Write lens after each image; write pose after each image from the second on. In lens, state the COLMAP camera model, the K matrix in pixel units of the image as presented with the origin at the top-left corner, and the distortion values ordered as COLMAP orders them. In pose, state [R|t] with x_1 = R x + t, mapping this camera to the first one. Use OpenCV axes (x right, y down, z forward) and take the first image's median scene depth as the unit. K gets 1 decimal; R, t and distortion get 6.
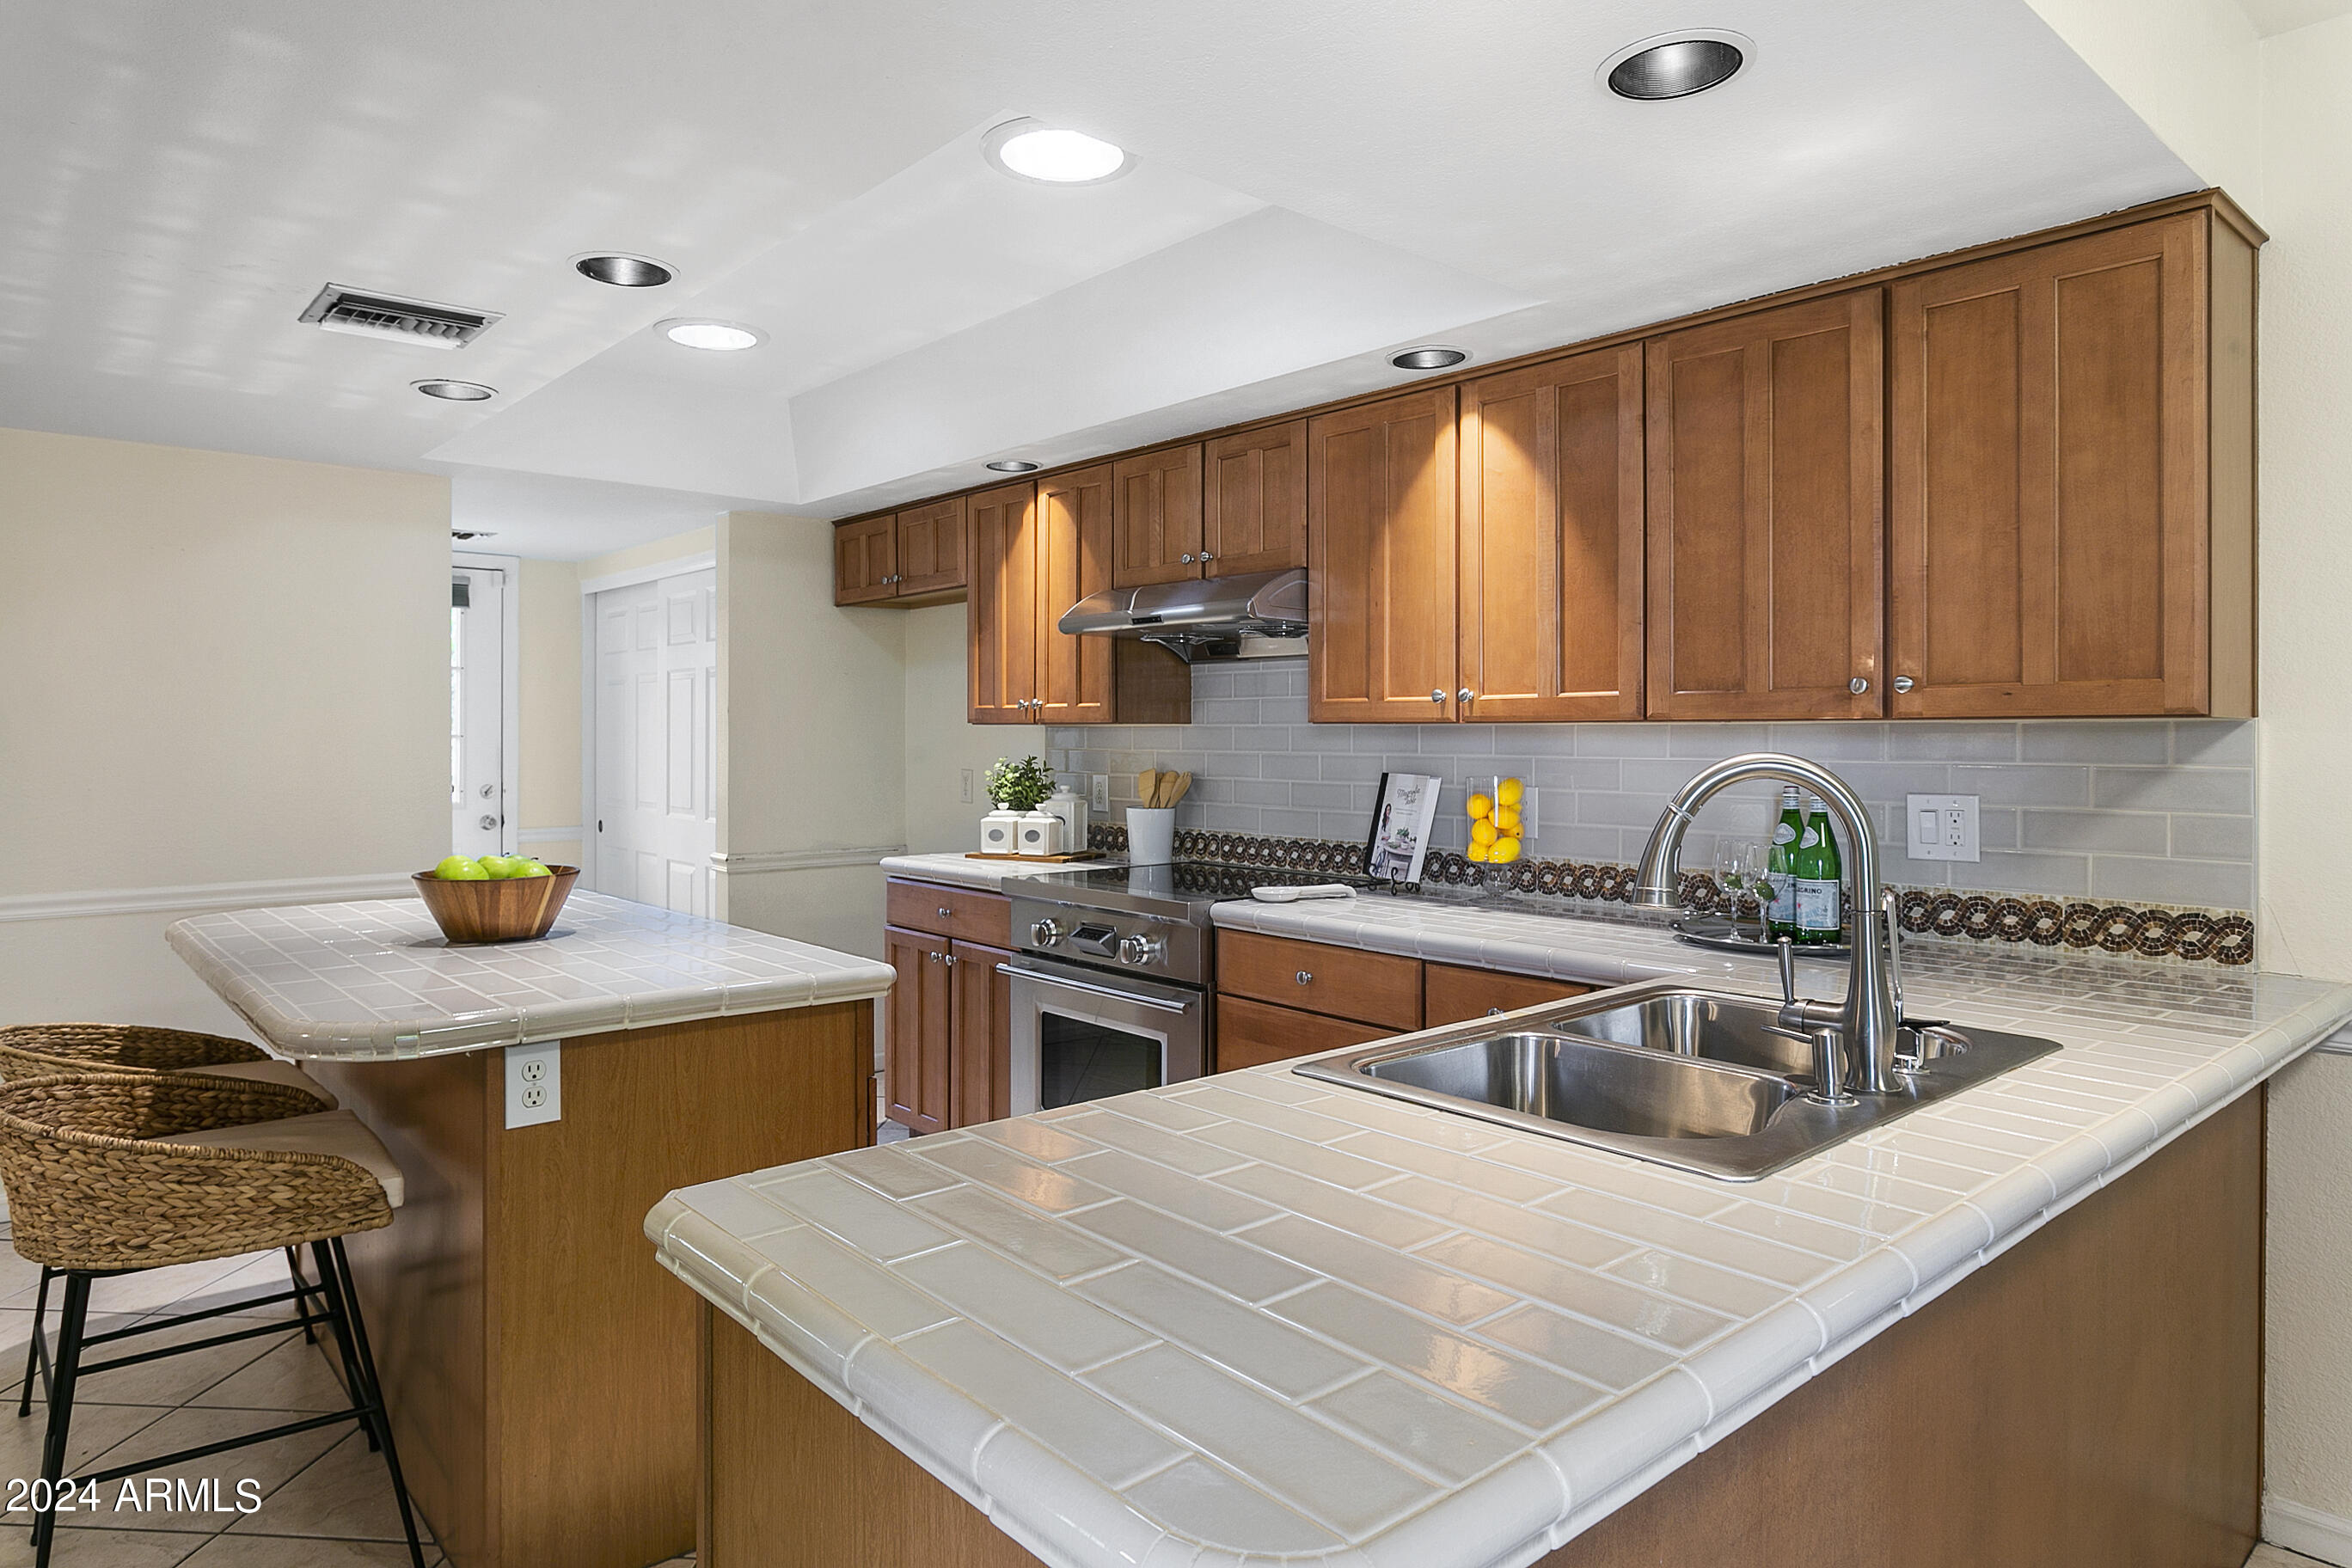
lens RADIAL K [[1402.5, 0, 1169.6], [0, 1402.5, 765.2], [0, 0, 1]] dist [-0.003003, 0.000388]
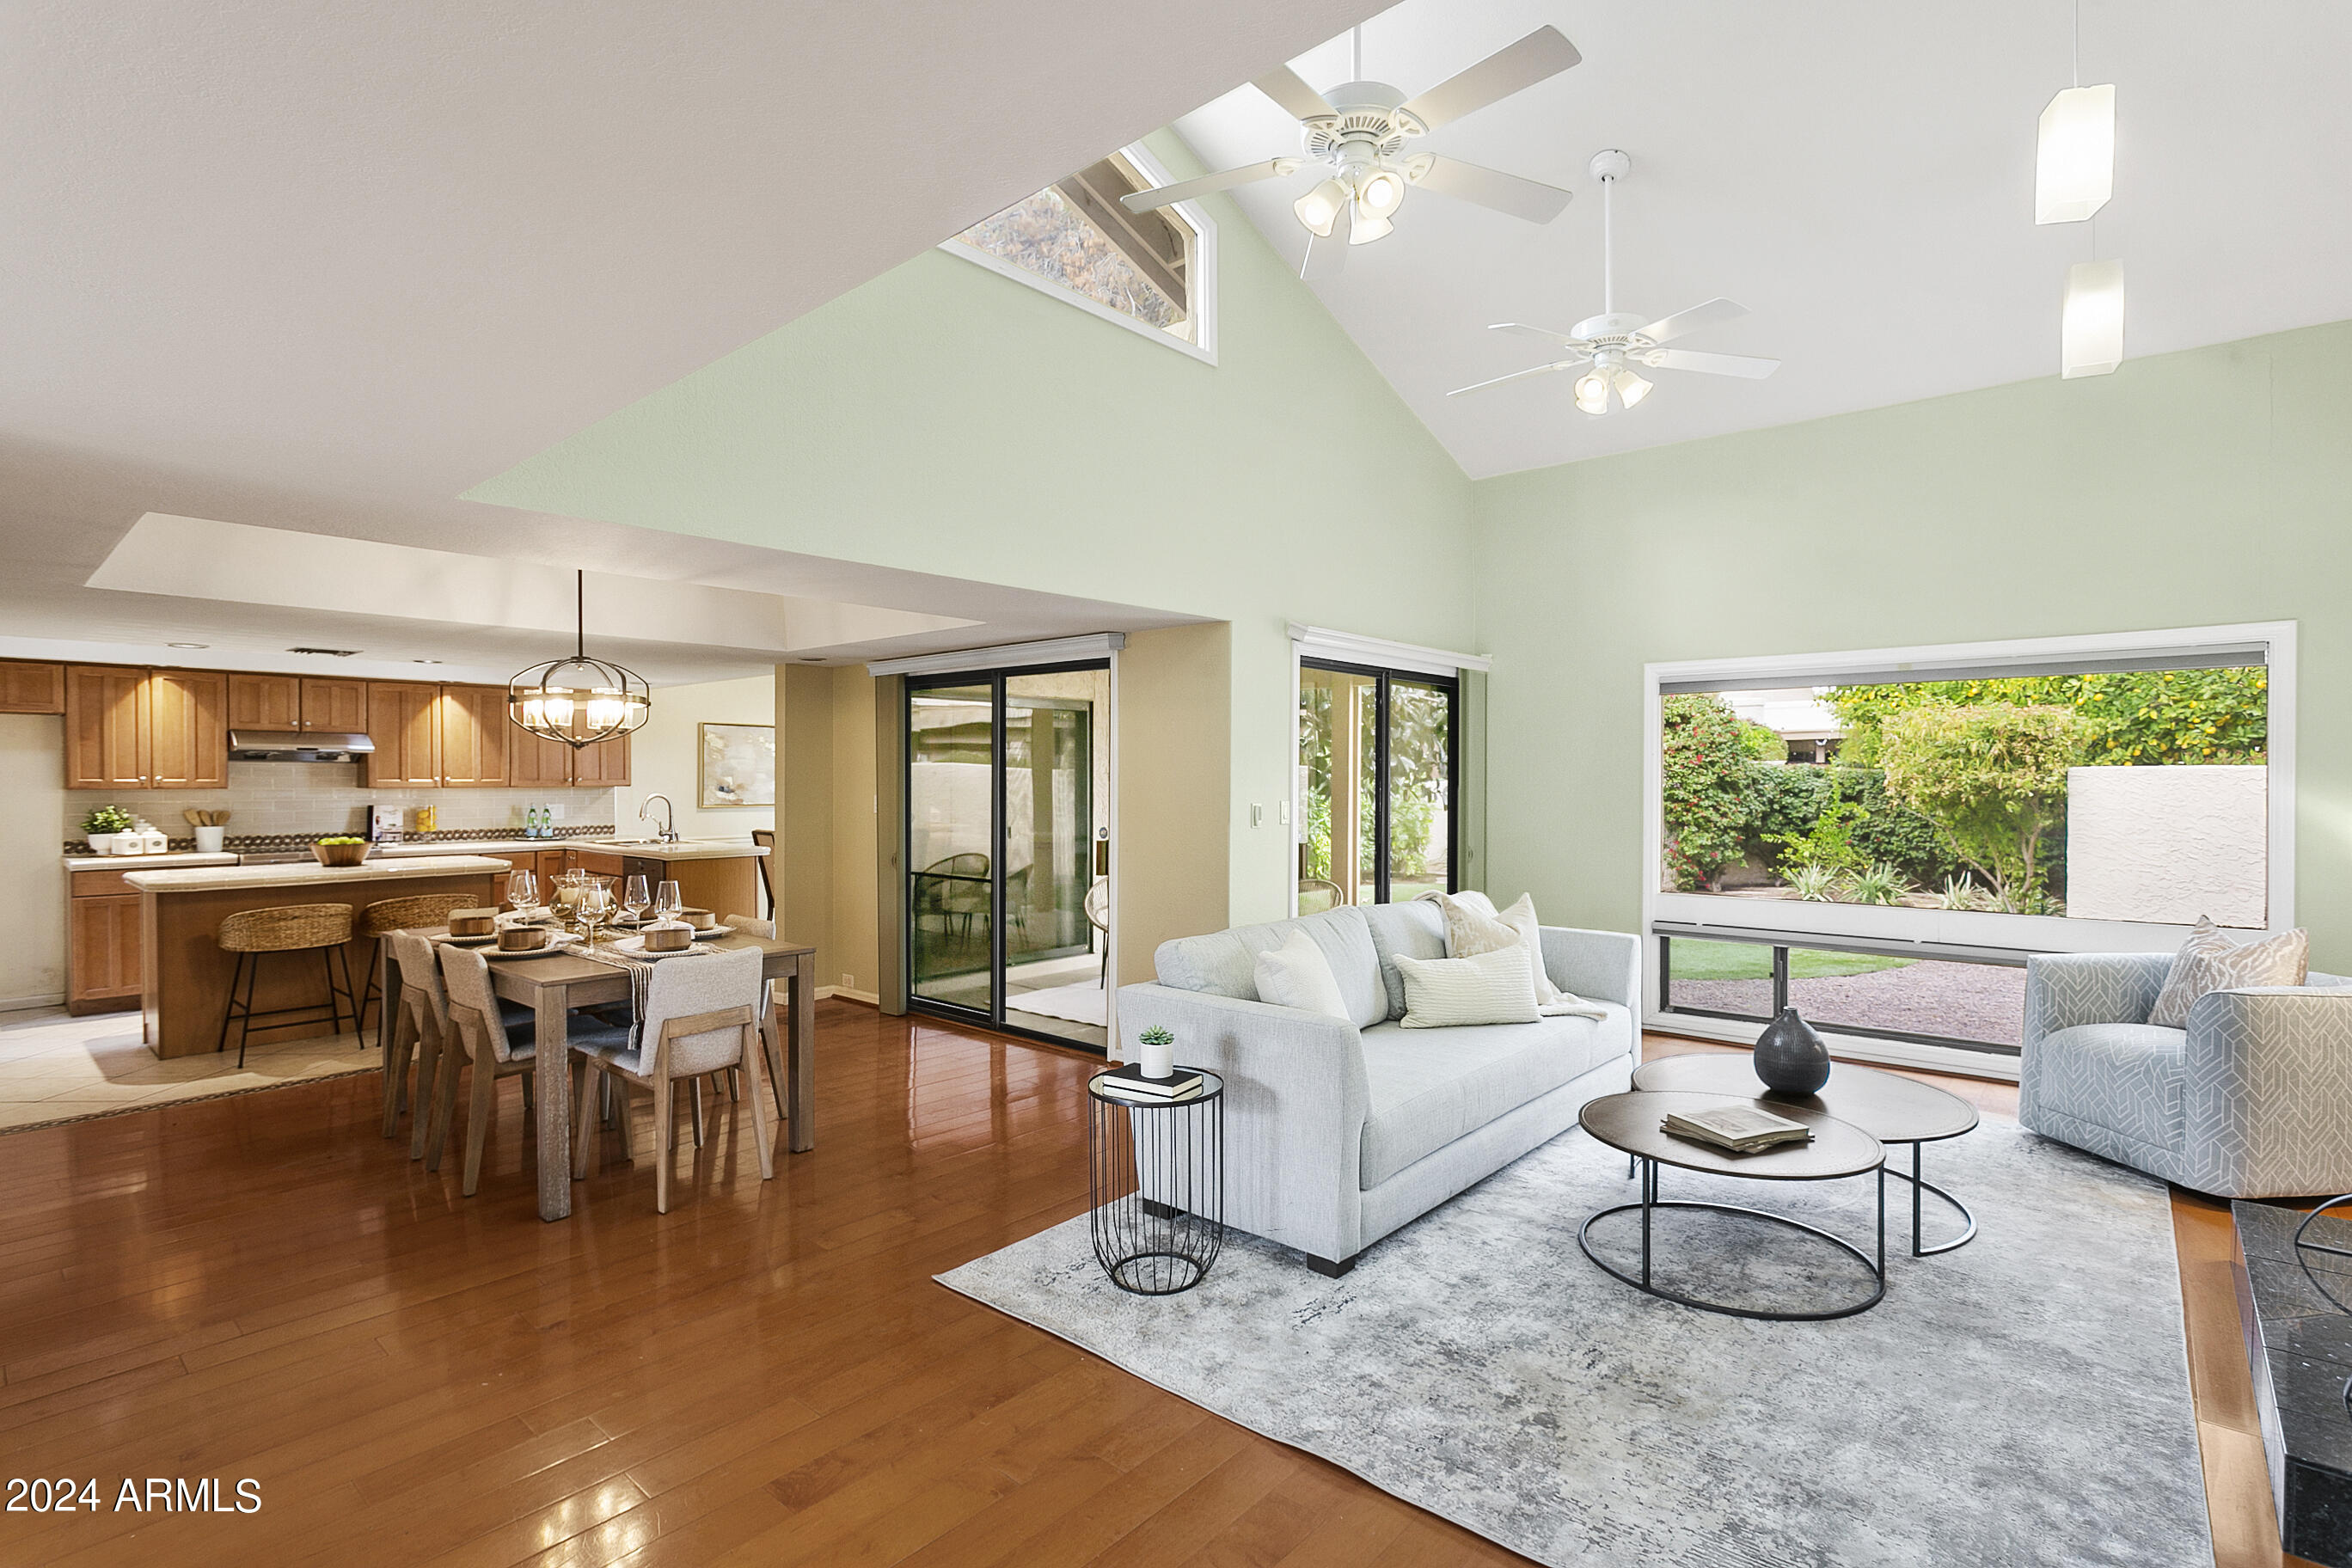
lens RADIAL K [[1144.0, 0, 1170.1], [0, 1144.0, 790.6], [0, 0, 1]] dist [-0.023596, -0.000913]
pose [[-0.110167, -0.013739, 0.993818, -2.330801], [0.023466, 0.999590, 0.016420, -0.024523], [-0.993636, 0.025129, -0.109799, -0.361496]]
